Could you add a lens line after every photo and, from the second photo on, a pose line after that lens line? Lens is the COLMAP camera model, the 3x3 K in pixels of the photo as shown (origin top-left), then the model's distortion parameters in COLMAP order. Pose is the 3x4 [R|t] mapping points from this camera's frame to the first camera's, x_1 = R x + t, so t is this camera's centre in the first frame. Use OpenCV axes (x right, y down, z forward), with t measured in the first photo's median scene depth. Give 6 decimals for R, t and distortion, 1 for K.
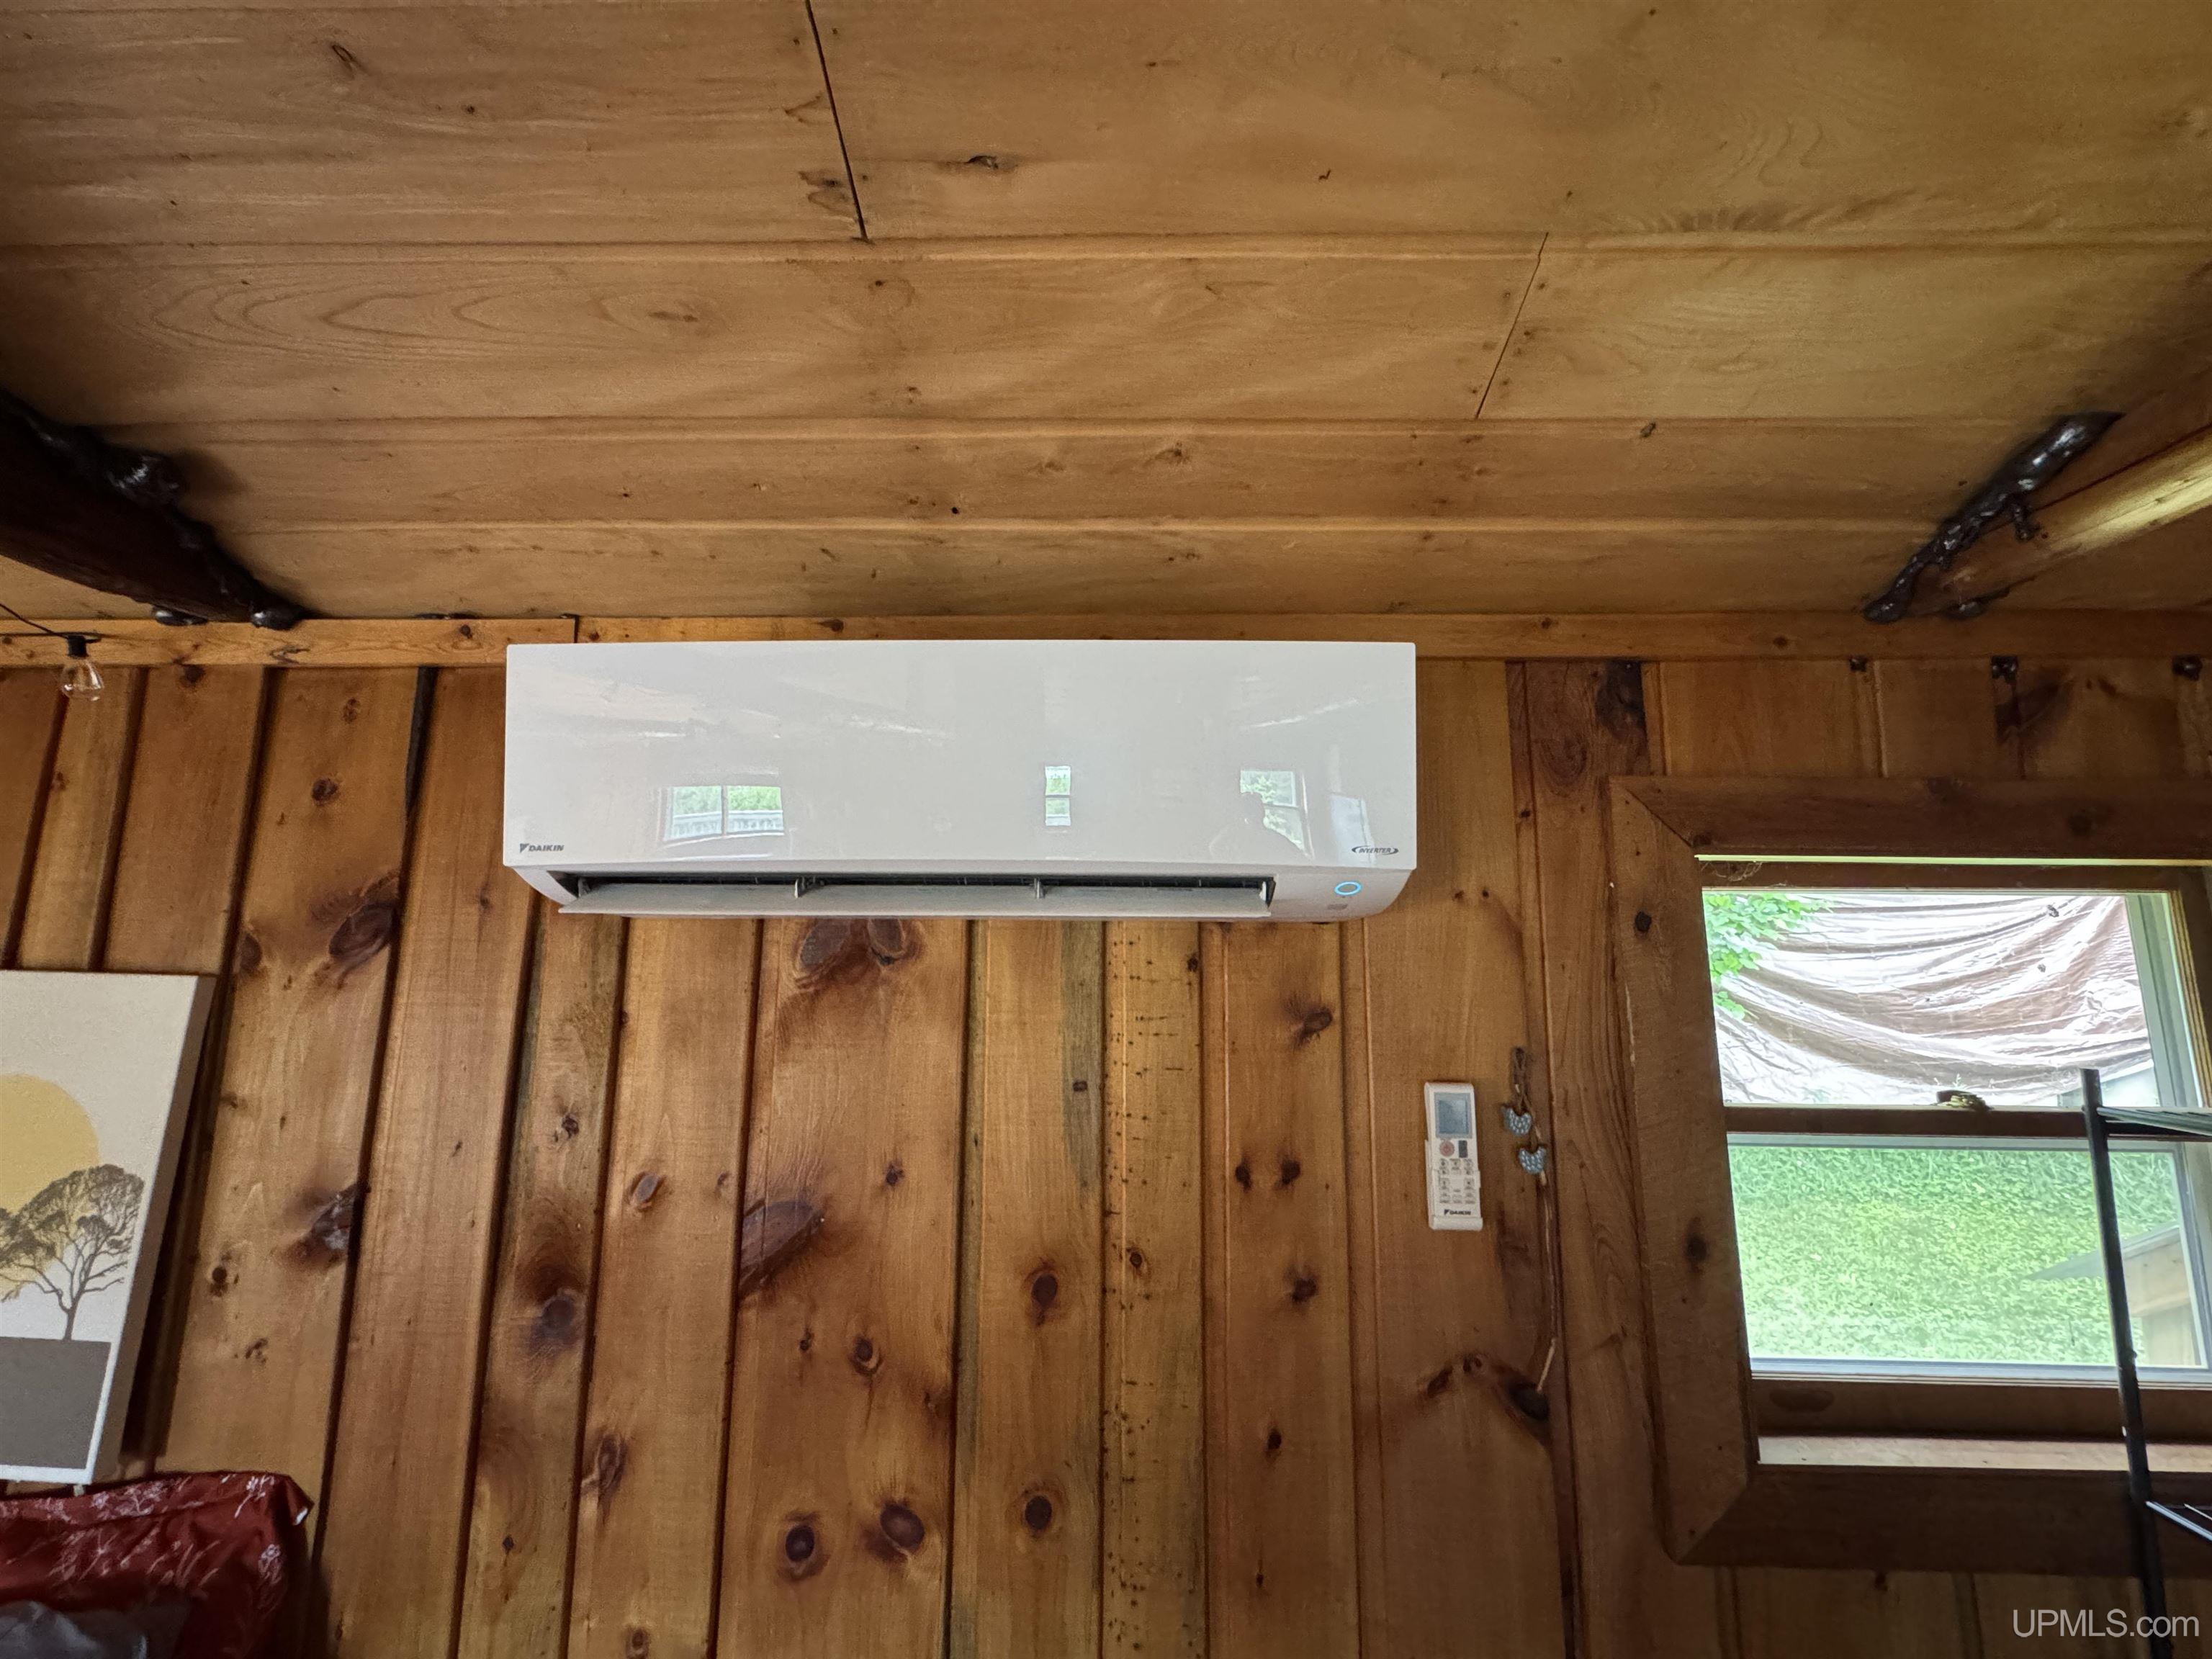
lens RADIAL K [[891.2, 0, 1103.2], [0, 891.2, 836.8], [0, 0, 1]] dist [-0.002058, -0.000394]
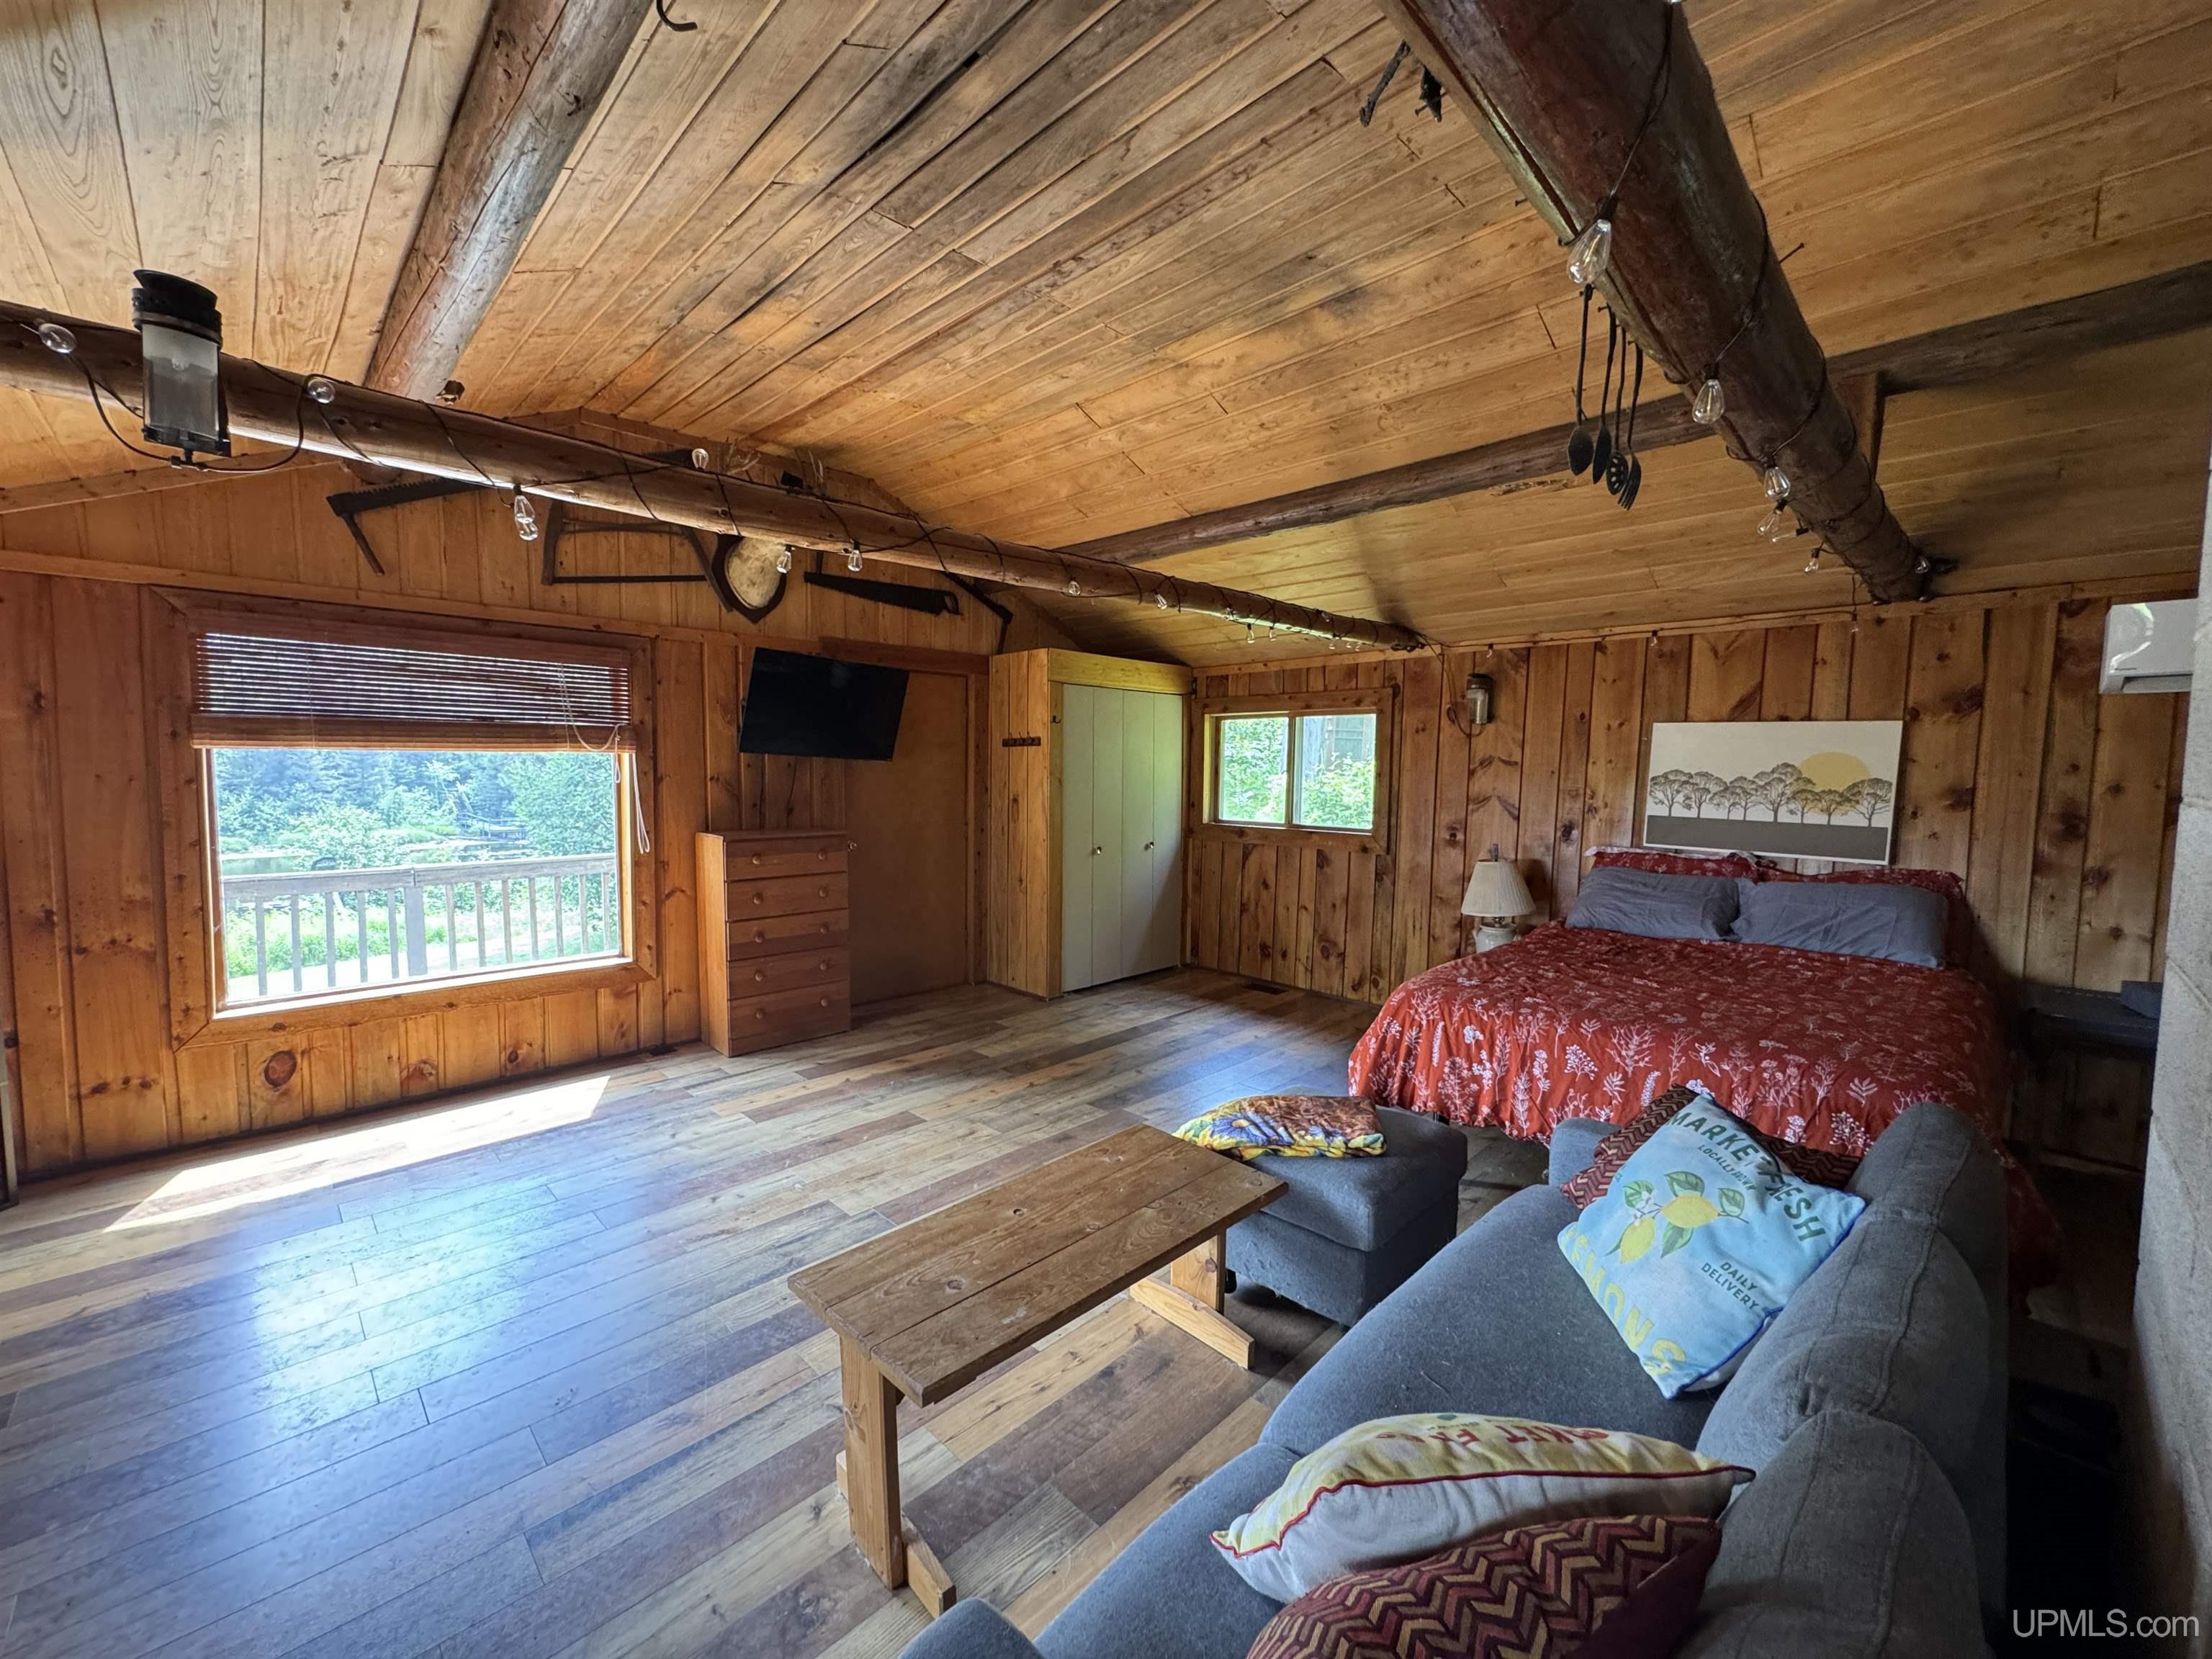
lens RADIAL K [[891.2, 0, 1102.2], [0, 891.2, 829.0], [0, 0, 1]] dist [-0.002058, -0.000394]
pose [[0.710817, 0.048366, -0.701712, -0.830261], [0.081725, 0.985197, 0.150691, -0.174946], [0.698613, -0.164461, 0.696342, -3.321983]]
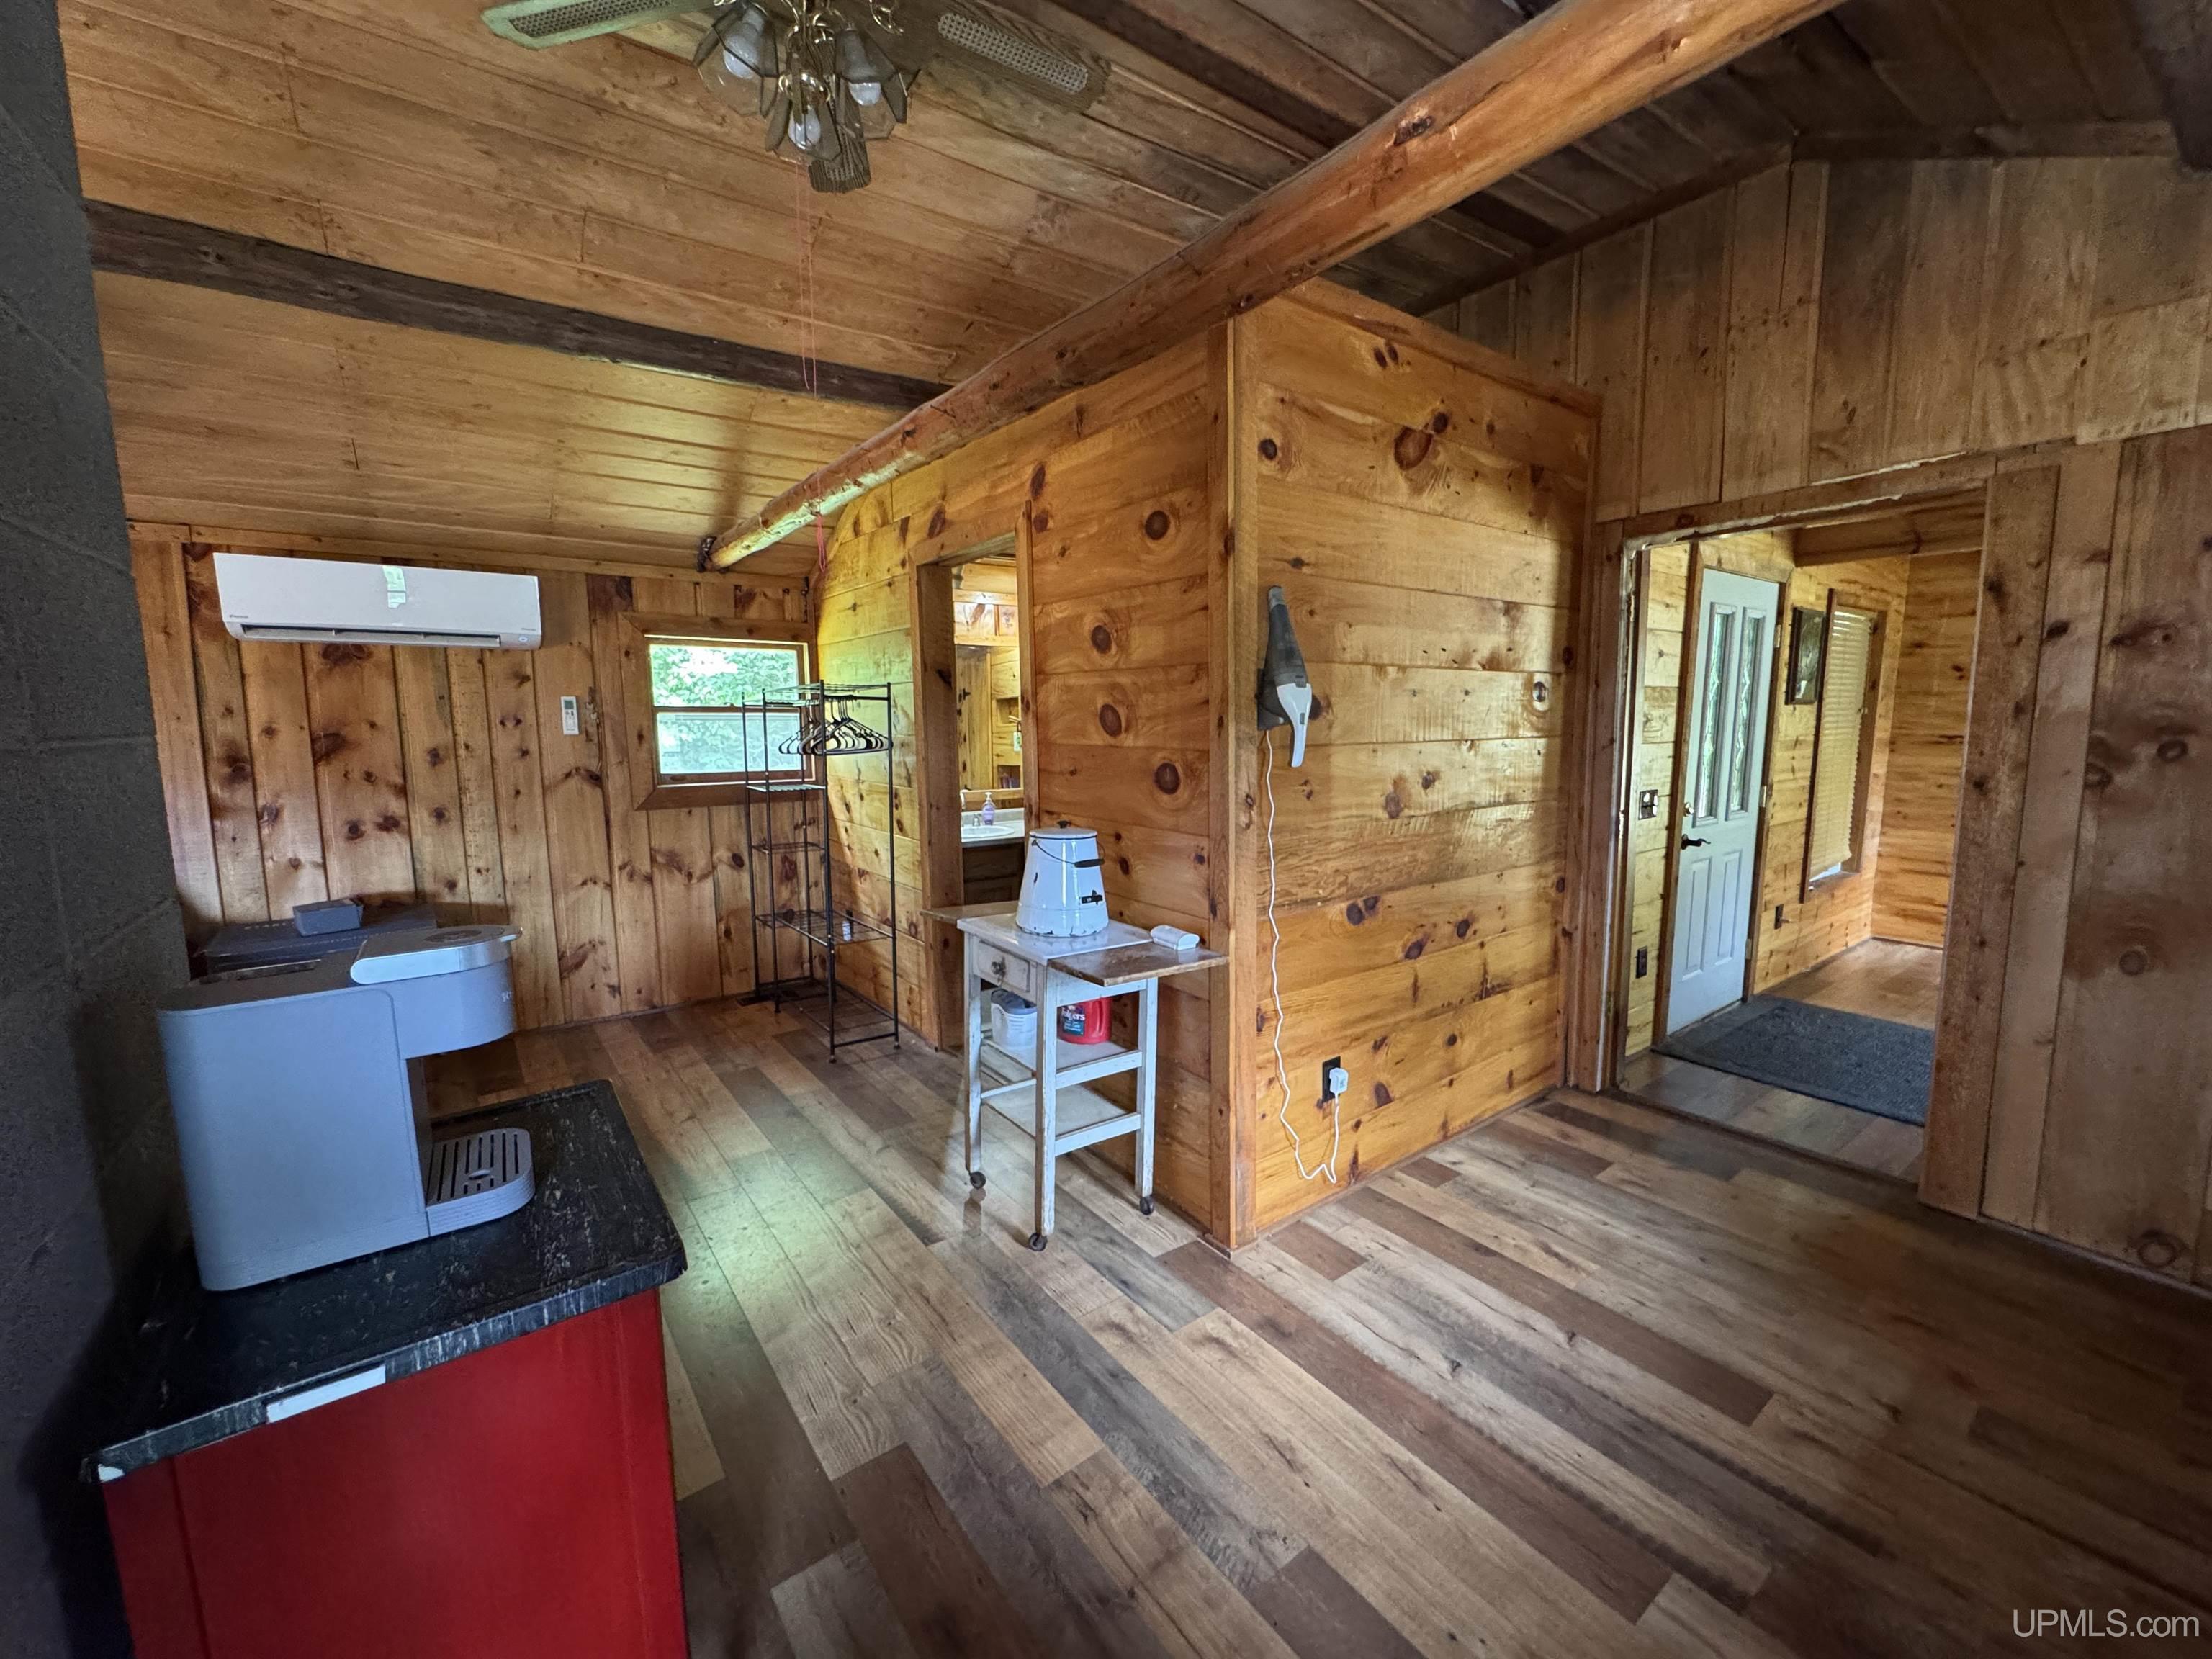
lens RADIAL K [[891.2, 0, 1108.6], [0, 891.2, 827.9], [0, 0, 1]] dist [-0.002058, -0.000394]
pose [[0.792977, -0.083585, 0.603491, -0.098501], [-0.065491, 0.973110, 0.220833, -0.145299], [-0.605721, -0.214639, 0.766180, -3.202465]]
